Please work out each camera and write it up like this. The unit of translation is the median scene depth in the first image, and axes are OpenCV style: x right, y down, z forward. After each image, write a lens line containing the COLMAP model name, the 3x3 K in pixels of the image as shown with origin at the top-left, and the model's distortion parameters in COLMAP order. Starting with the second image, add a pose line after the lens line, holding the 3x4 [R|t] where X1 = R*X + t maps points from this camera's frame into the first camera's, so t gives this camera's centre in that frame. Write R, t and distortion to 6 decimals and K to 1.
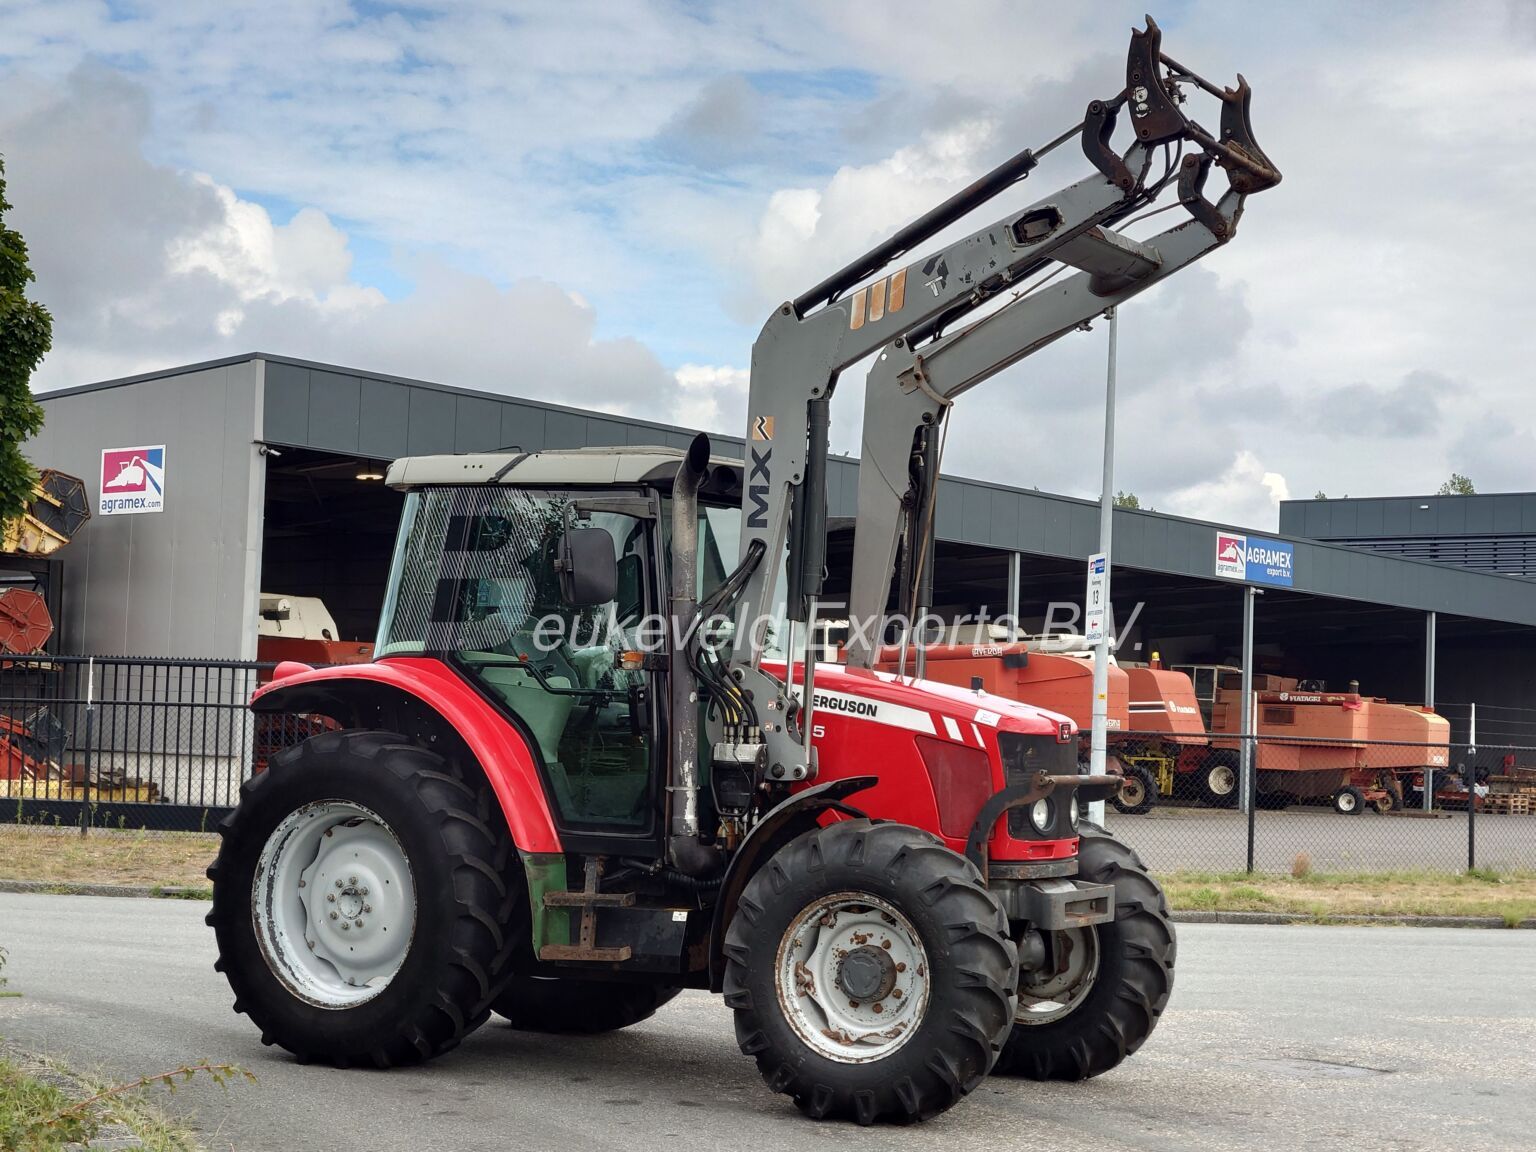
lens RADIAL K [[4091.6, 0, 870.9], [0, 4091.6, 578.5], [0, 0, 1]] dist [0.059618, 1.050447]
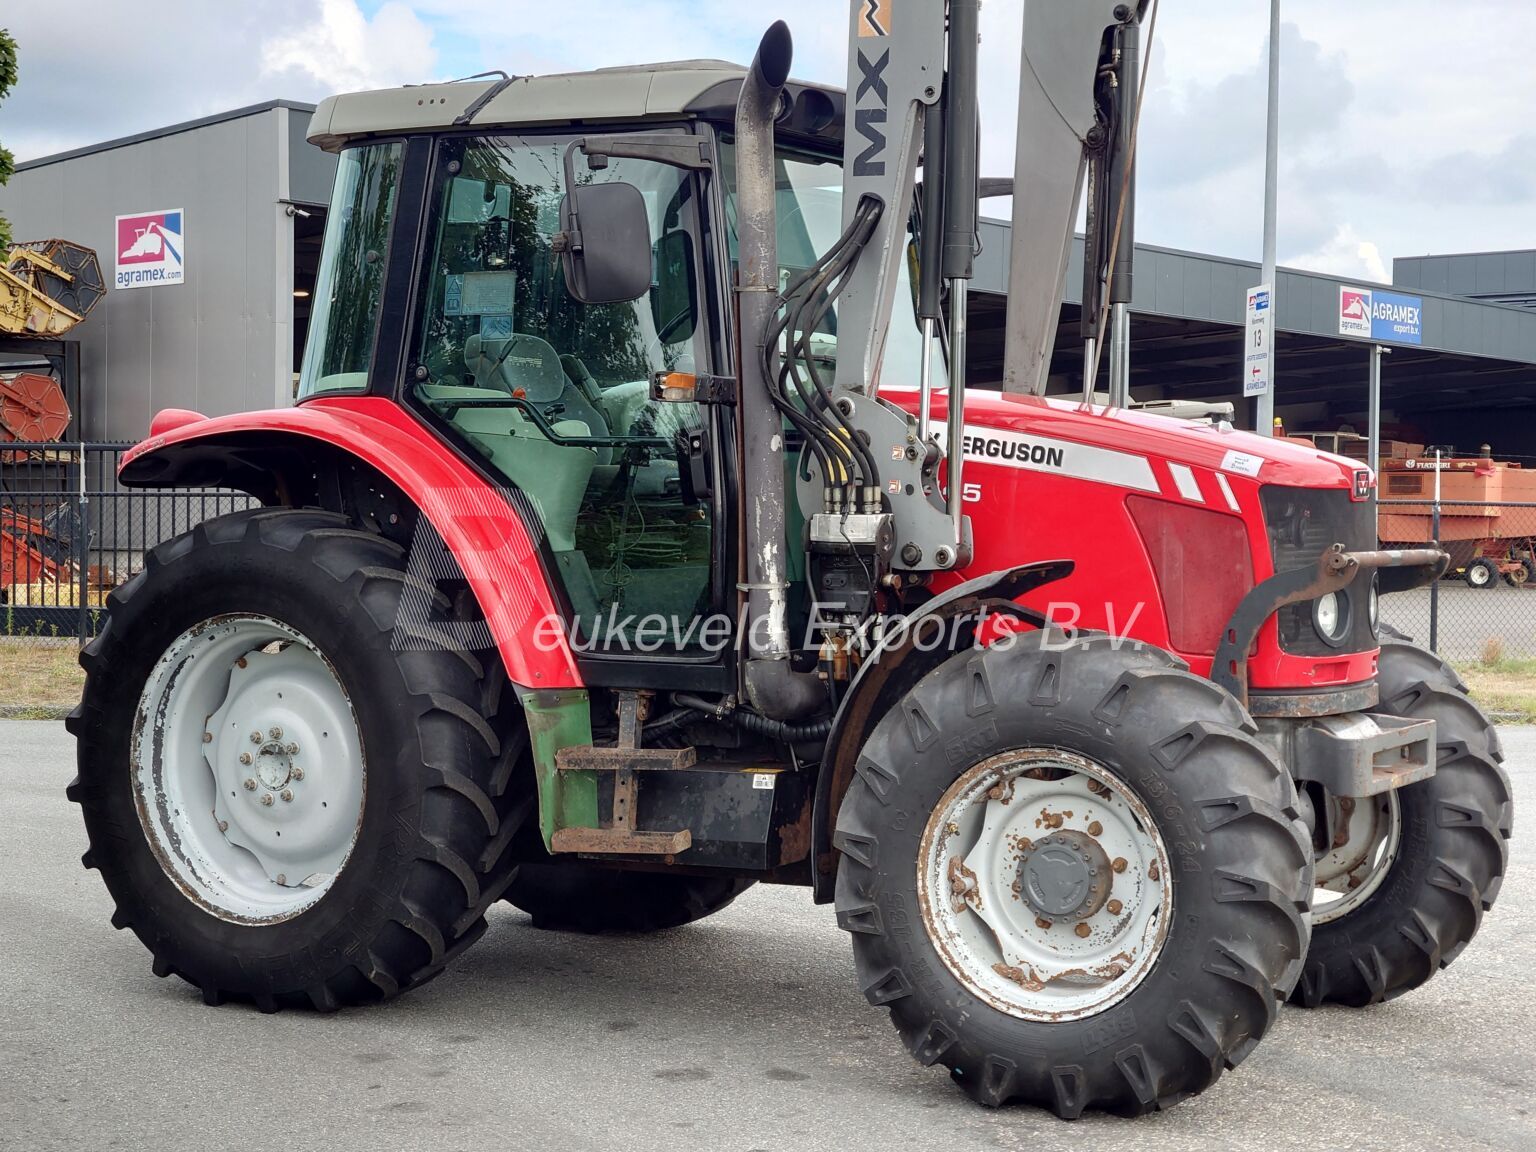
lens RADIAL K [[4091.6, 0, 870.9], [0, 4091.6, 578.5], [0, 0, 1]] dist [0.059618, 1.050447]
pose [[0.999505, -0.023118, -0.021336, -0.014877], [0.024211, 0.998330, 0.052460, 0.016318], [0.020088, -0.052950, 0.998395, 0.348012]]
